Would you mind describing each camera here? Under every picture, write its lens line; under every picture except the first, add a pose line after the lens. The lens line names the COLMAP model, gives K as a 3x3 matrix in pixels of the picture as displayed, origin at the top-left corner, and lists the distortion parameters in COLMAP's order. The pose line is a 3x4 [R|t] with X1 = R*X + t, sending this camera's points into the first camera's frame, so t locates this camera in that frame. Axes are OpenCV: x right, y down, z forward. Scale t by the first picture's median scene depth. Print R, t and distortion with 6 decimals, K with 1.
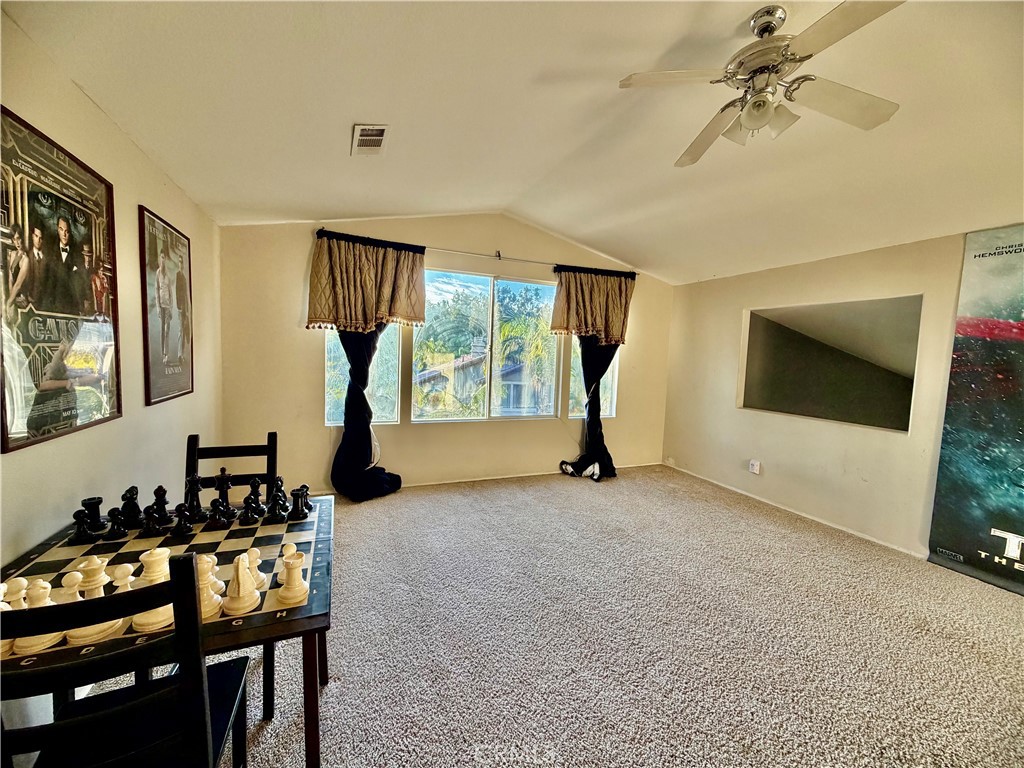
lens RADIAL K [[407.6, 0, 512.0], [0, 407.6, 384.0], [0, 0, 1]] dist [-0.001076, -0.000207]
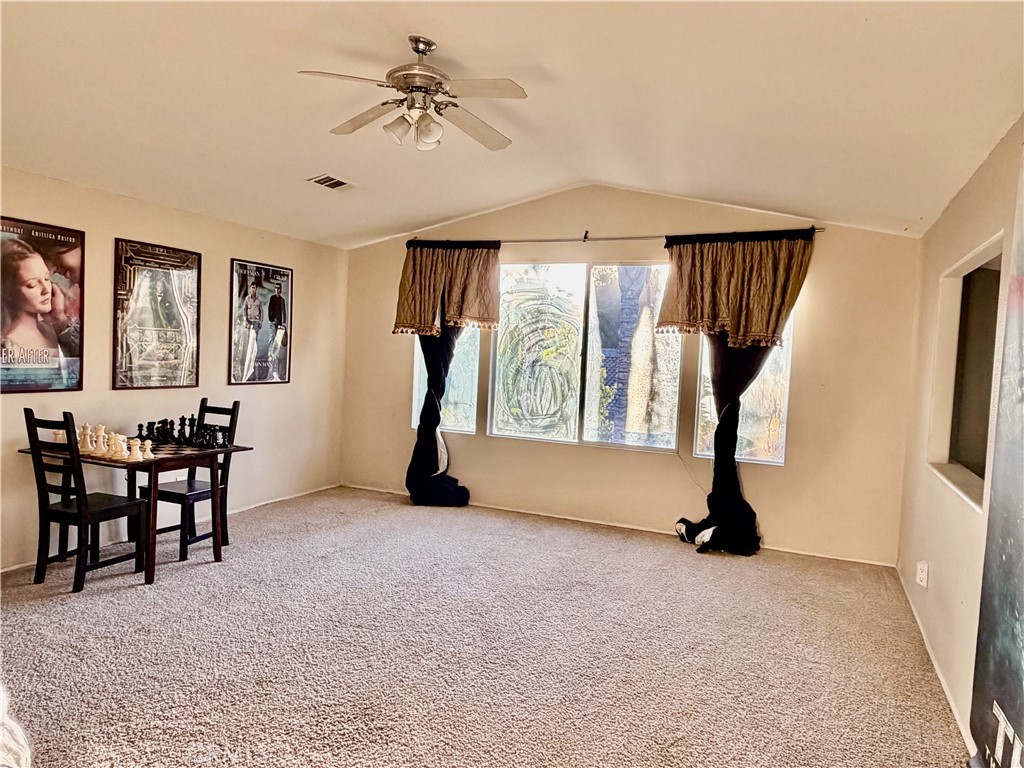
lens RADIAL K [[689.7, 0, 512.0], [0, 689.7, 384.0], [0, 0, 1]] dist [-0.000253, 0.000357]
pose [[0.685896, 0.028963, -0.727123, 0.926828], [-0.075080, 0.996692, -0.031122, 0.027247], [0.723816, 0.075939, 0.685802, -0.011832]]
